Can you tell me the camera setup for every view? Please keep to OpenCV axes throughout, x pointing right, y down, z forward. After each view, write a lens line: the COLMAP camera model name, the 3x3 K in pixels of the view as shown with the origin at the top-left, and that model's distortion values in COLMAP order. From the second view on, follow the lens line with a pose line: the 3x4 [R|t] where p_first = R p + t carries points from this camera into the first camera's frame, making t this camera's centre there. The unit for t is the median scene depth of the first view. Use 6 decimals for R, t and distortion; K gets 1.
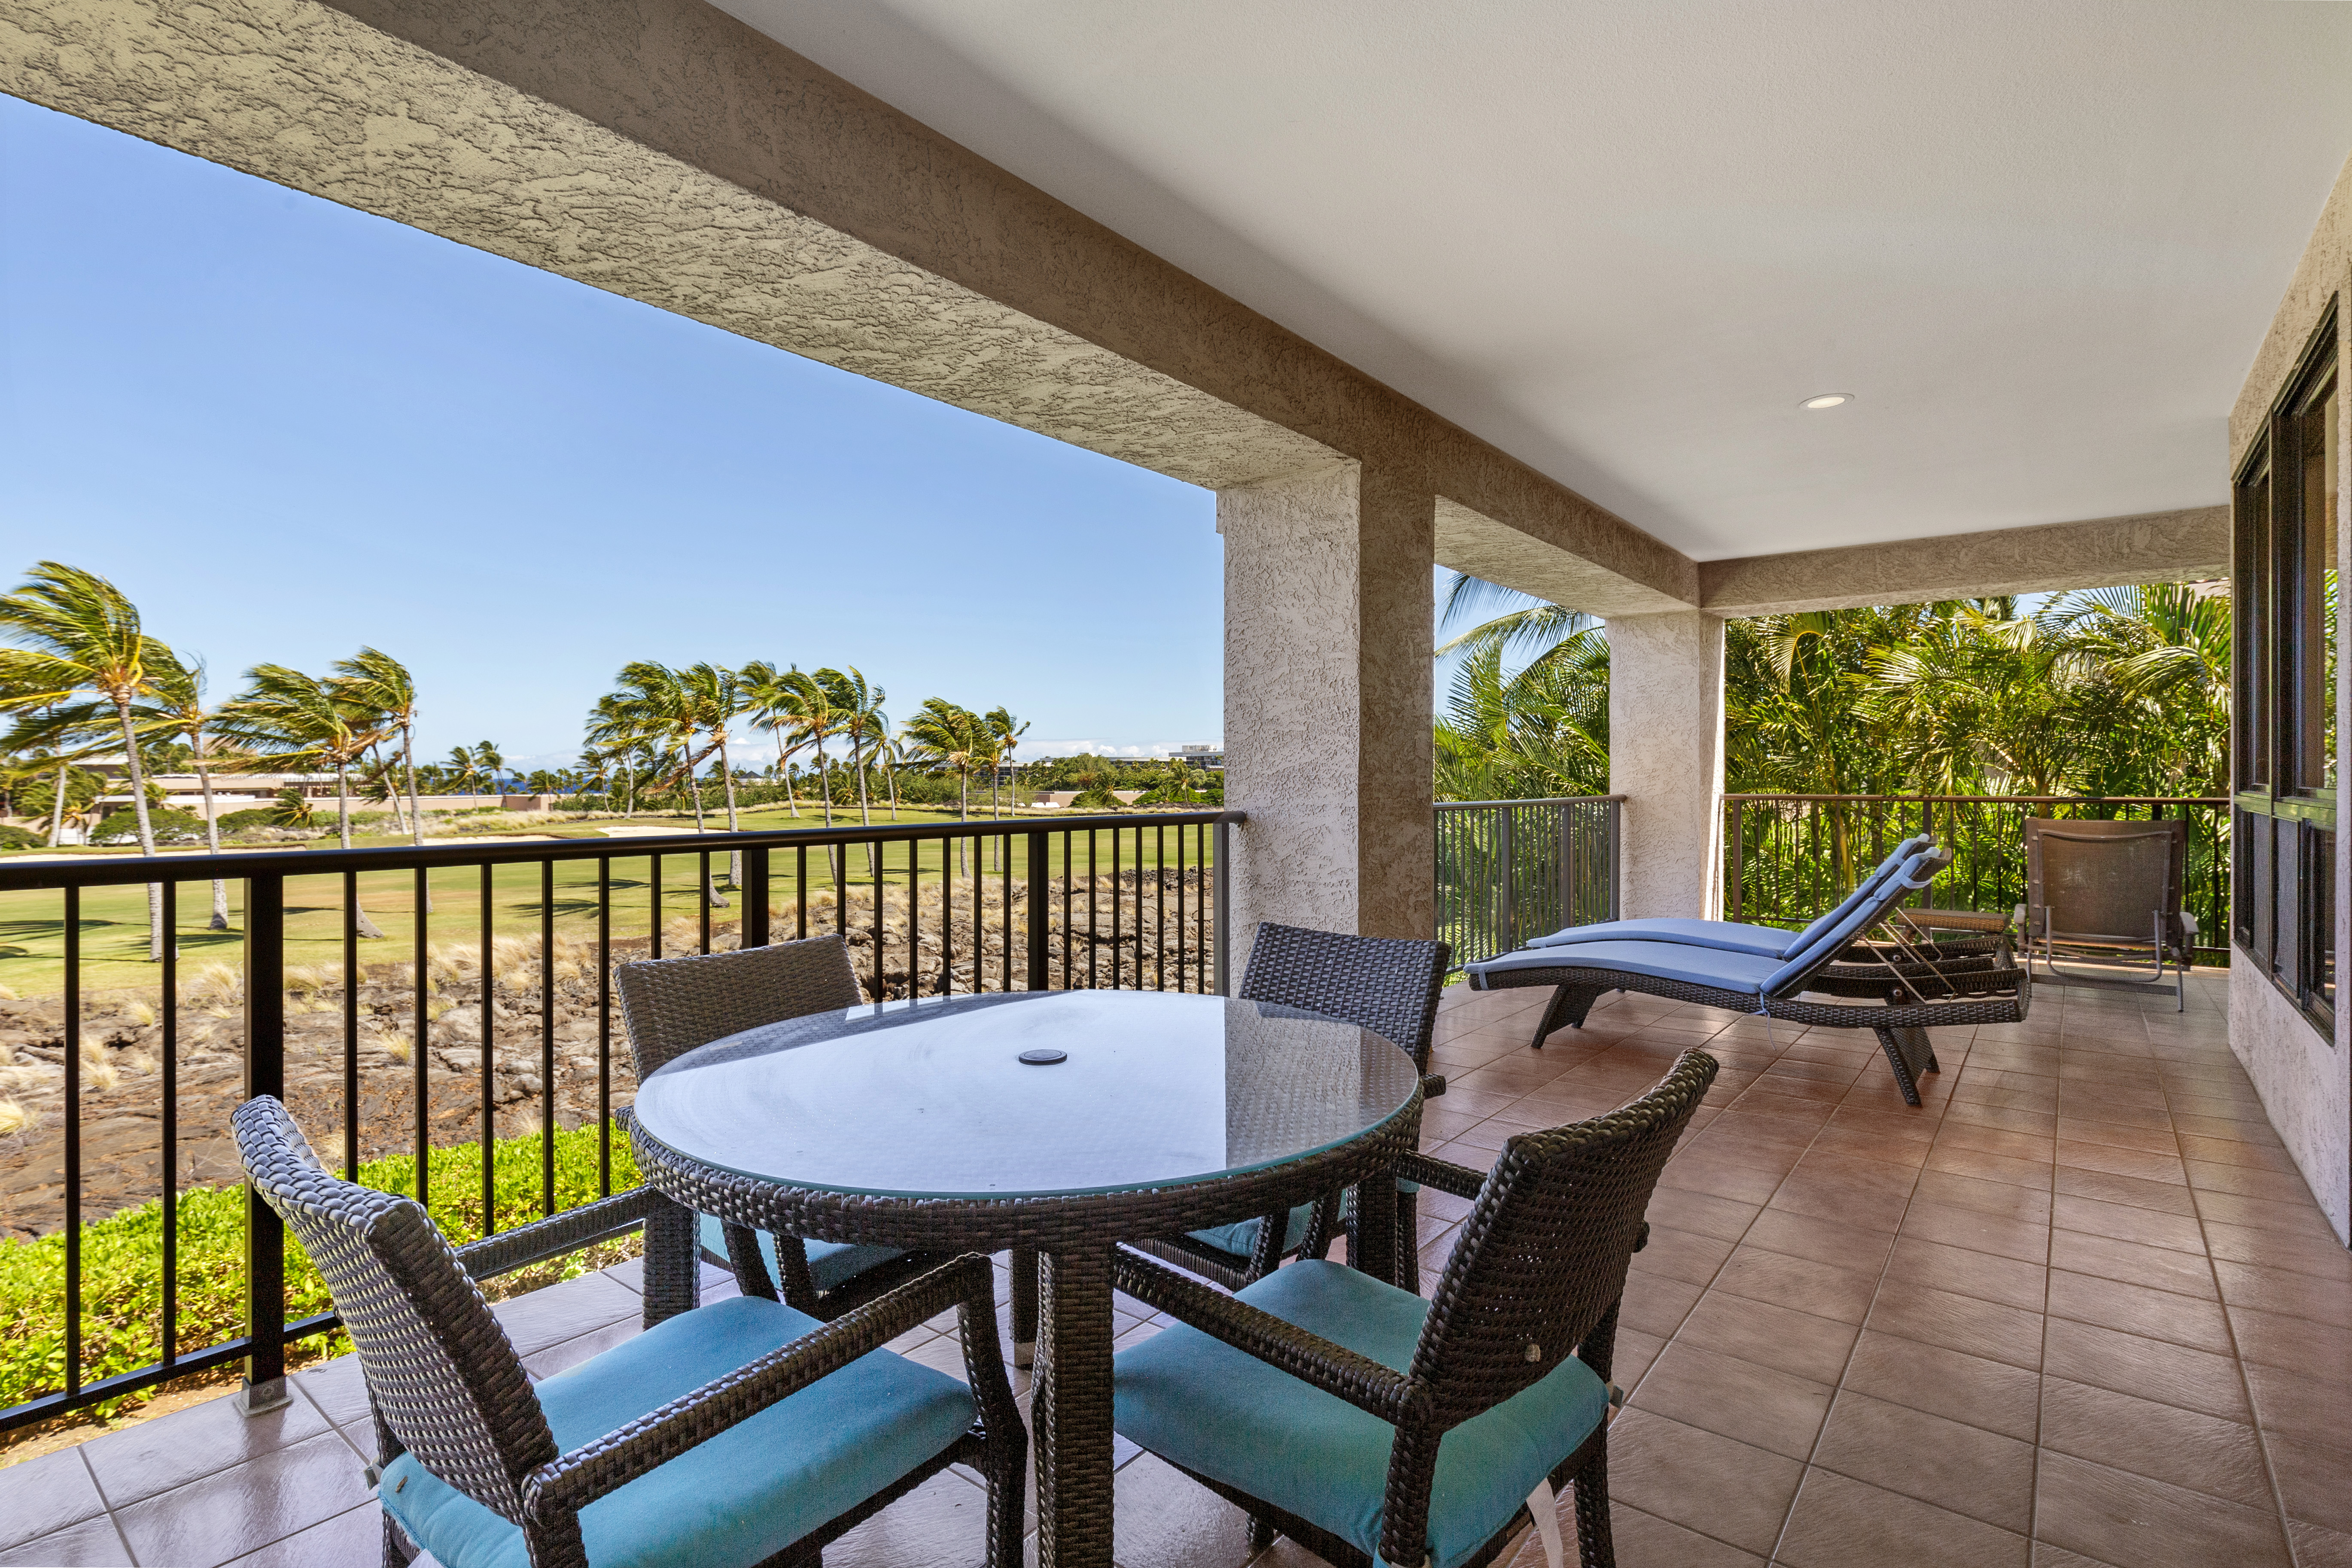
lens RADIAL K [[1143.1, 0, 1176.0], [0, 1143.1, 784.0], [0, 0, 1]] dist [-0.001091, -0.000142]
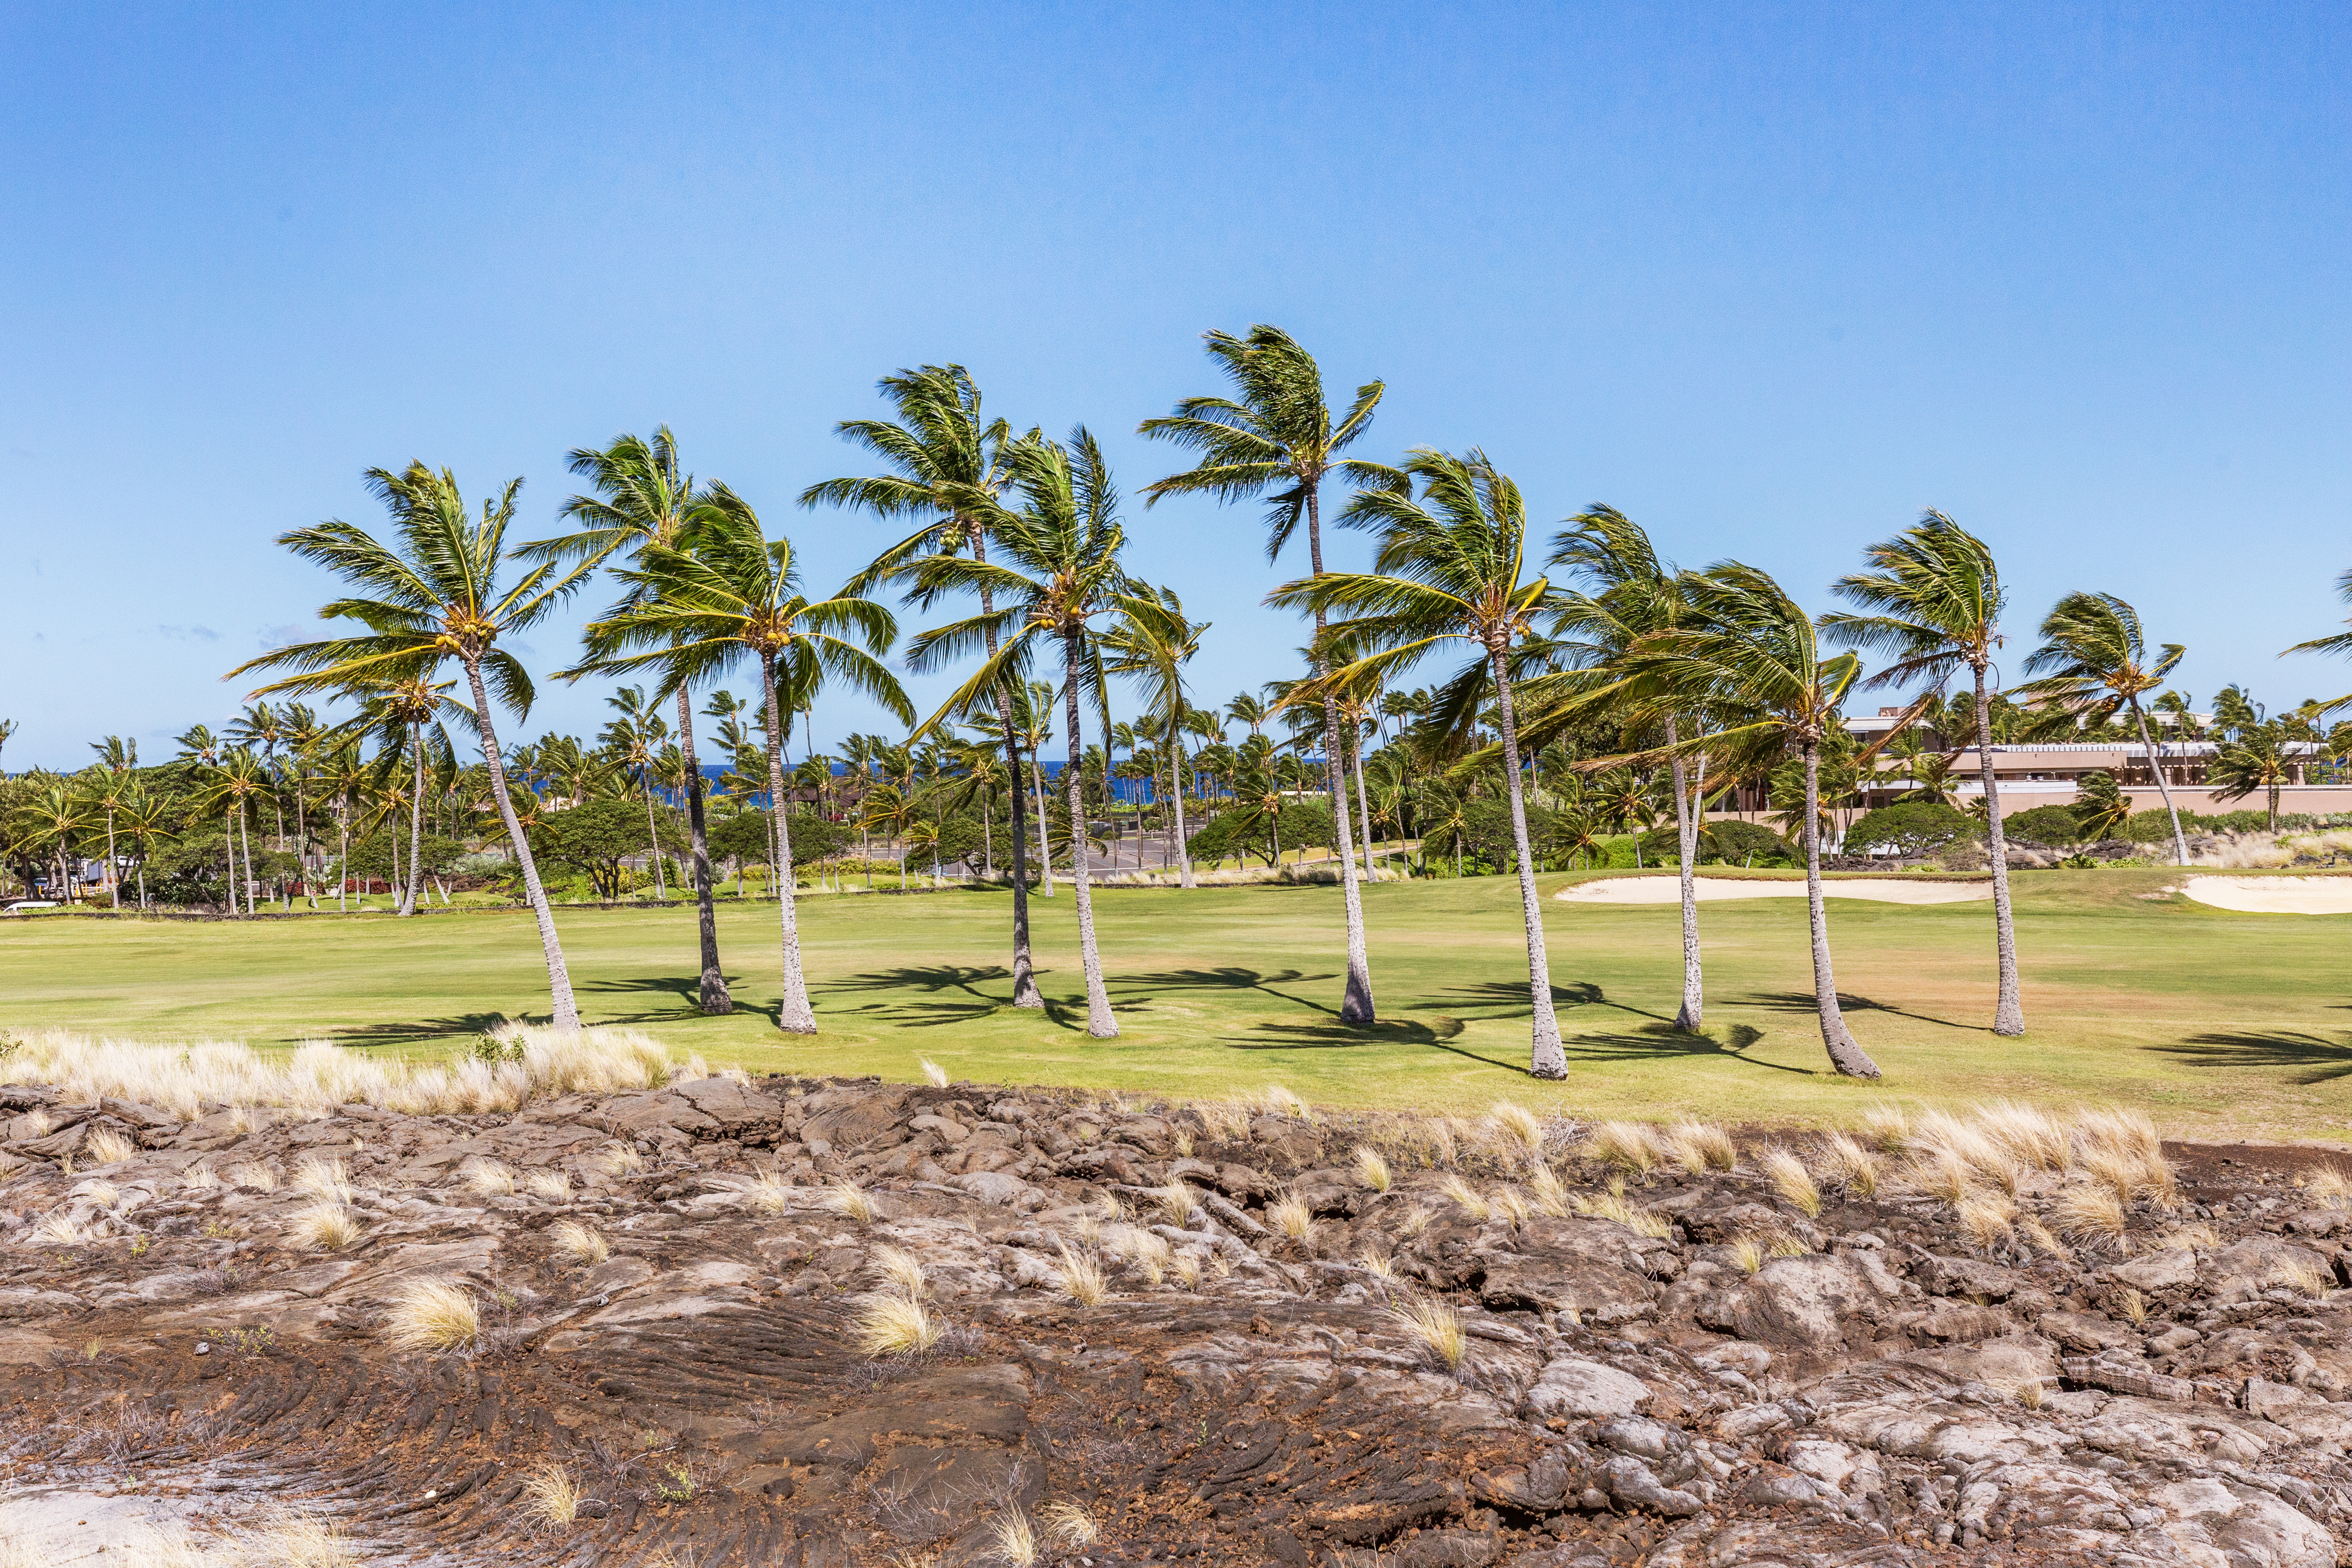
lens RADIAL K [[2281.7, 0, 1176.0], [0, 2281.7, 784.0], [0, 0, 1]] dist [0.011801, 0.000809]
pose [[0.451974, 0.006007, -0.892011, 0.792726], [0.004722, 0.999947, 0.009127, -0.035541], [0.892019, -0.008338, 0.451921, 0.948525]]
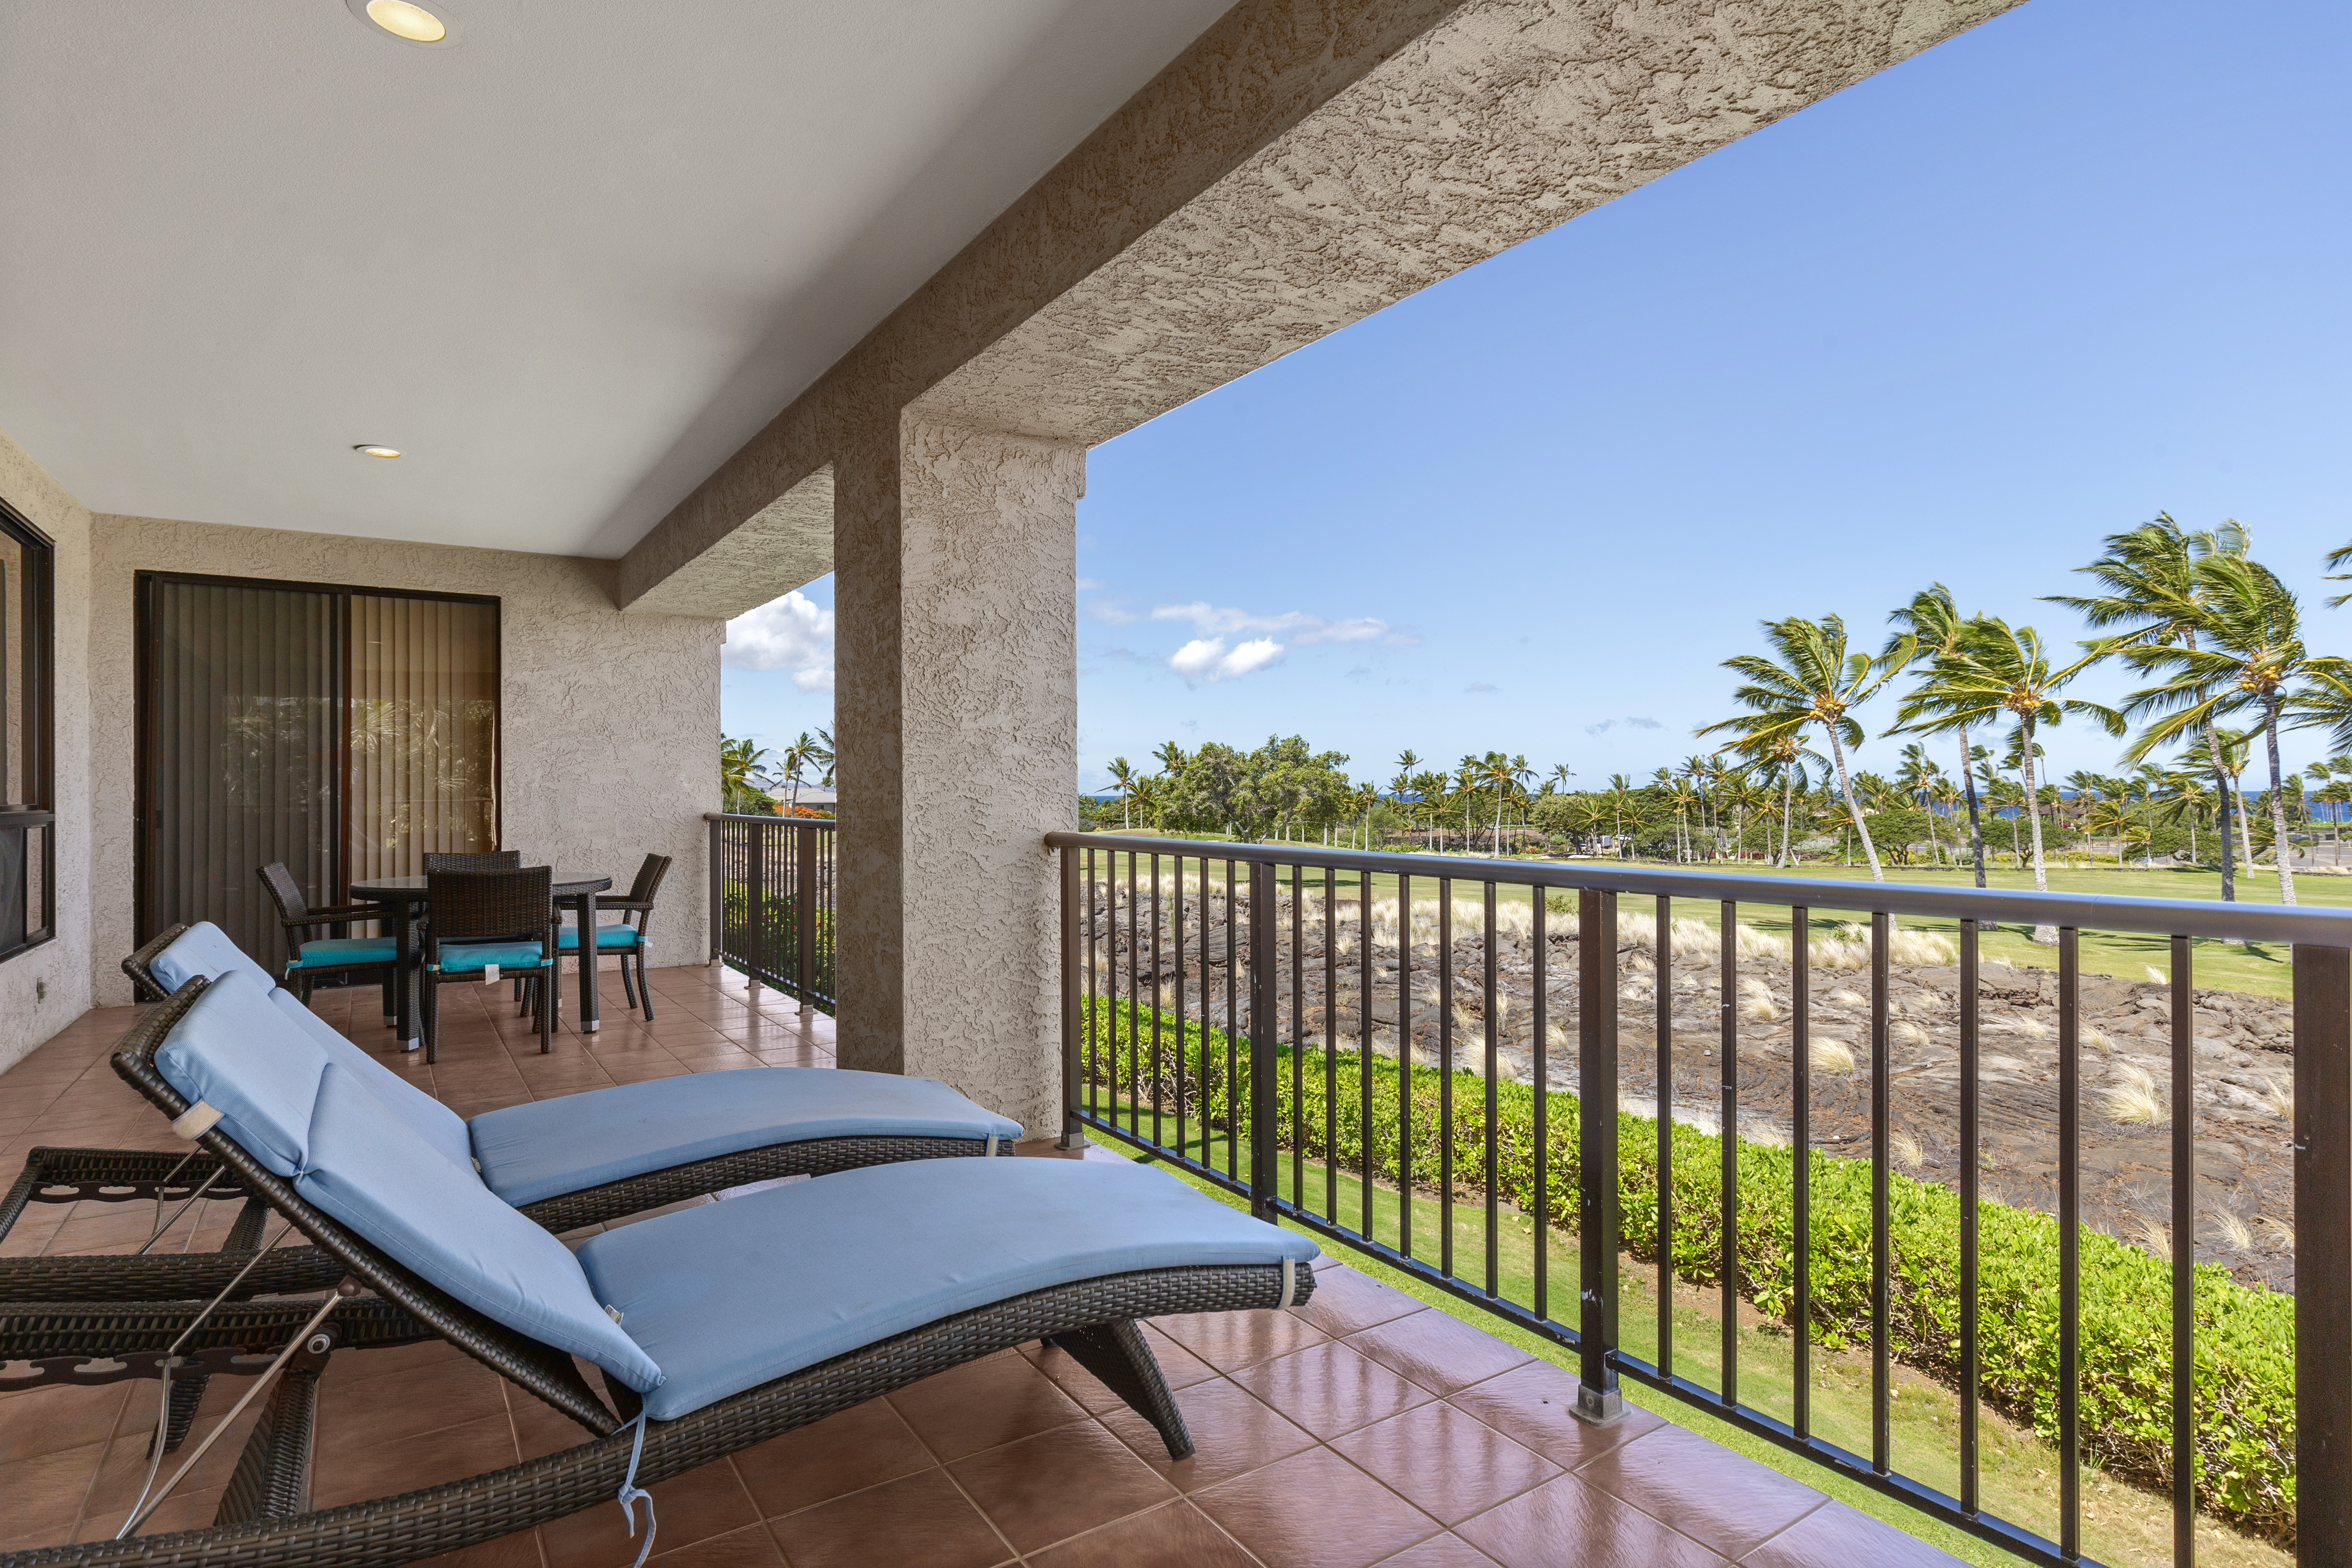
lens RADIAL K [[1210.1, 0, 1176.0], [0, 1210.1, 784.0], [0, 0, 1]] dist [-0.001479, 0.001088]
pose [[-0.306406, -0.006242, -0.951881, 0.876206], [-0.001828, 0.999981, -0.005969, -0.018908], [0.951899, -0.000088, -0.306411, 0.905860]]
